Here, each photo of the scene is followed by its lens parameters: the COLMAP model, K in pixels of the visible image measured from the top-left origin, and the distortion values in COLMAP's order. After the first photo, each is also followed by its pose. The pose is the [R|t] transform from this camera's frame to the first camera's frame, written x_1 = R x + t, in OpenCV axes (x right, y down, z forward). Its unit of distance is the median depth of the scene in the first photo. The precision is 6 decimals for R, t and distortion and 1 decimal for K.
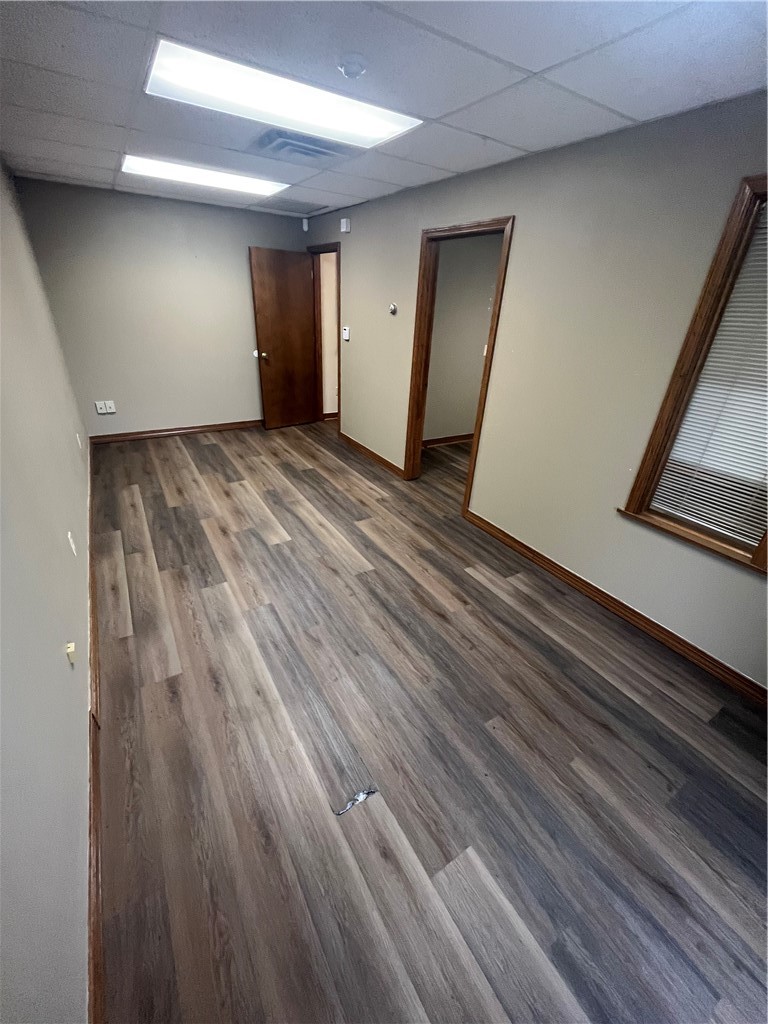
lens RADIAL K [[412.6, 0, 379.0], [0, 412.6, 511.6], [0, 0, 1]] dist [0.000394, 0.000007]
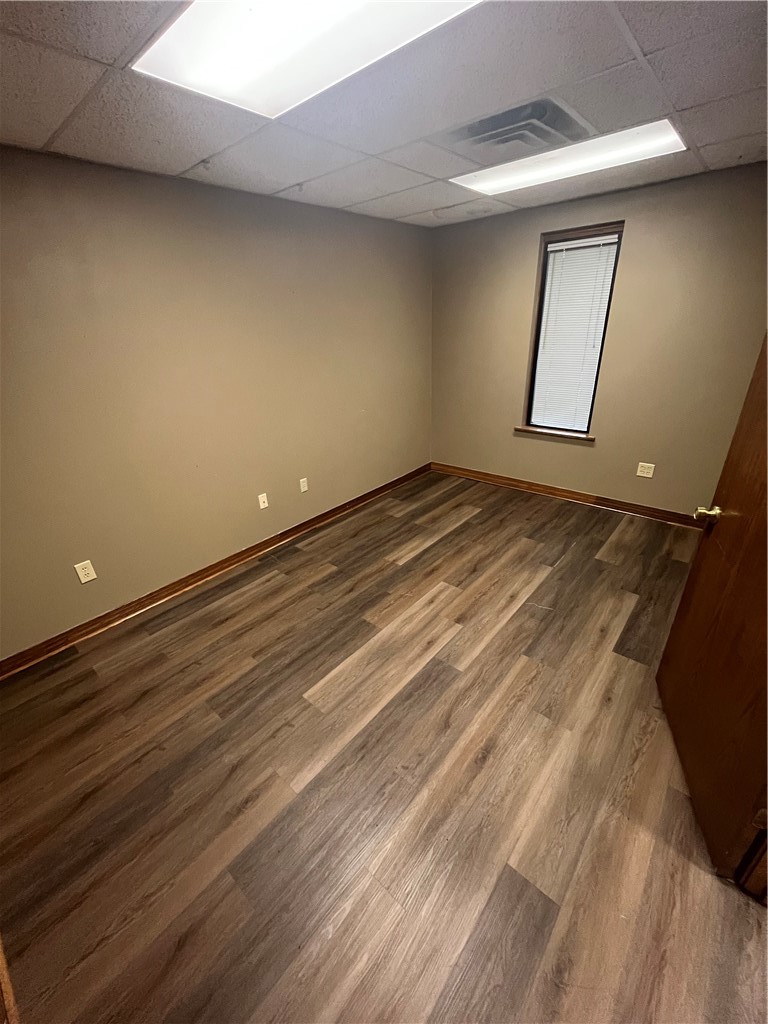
lens RADIAL K [[412.6, 0, 379.0], [0, 412.6, 511.6], [0, 0, 1]] dist [0.000394, 0.000007]
pose [[-0.295455, -0.427772, 0.854235, -0.742046], [0.463342, 0.717791, 0.519702, -0.636130], [-0.835476, 0.549352, -0.013870, 1.137166]]
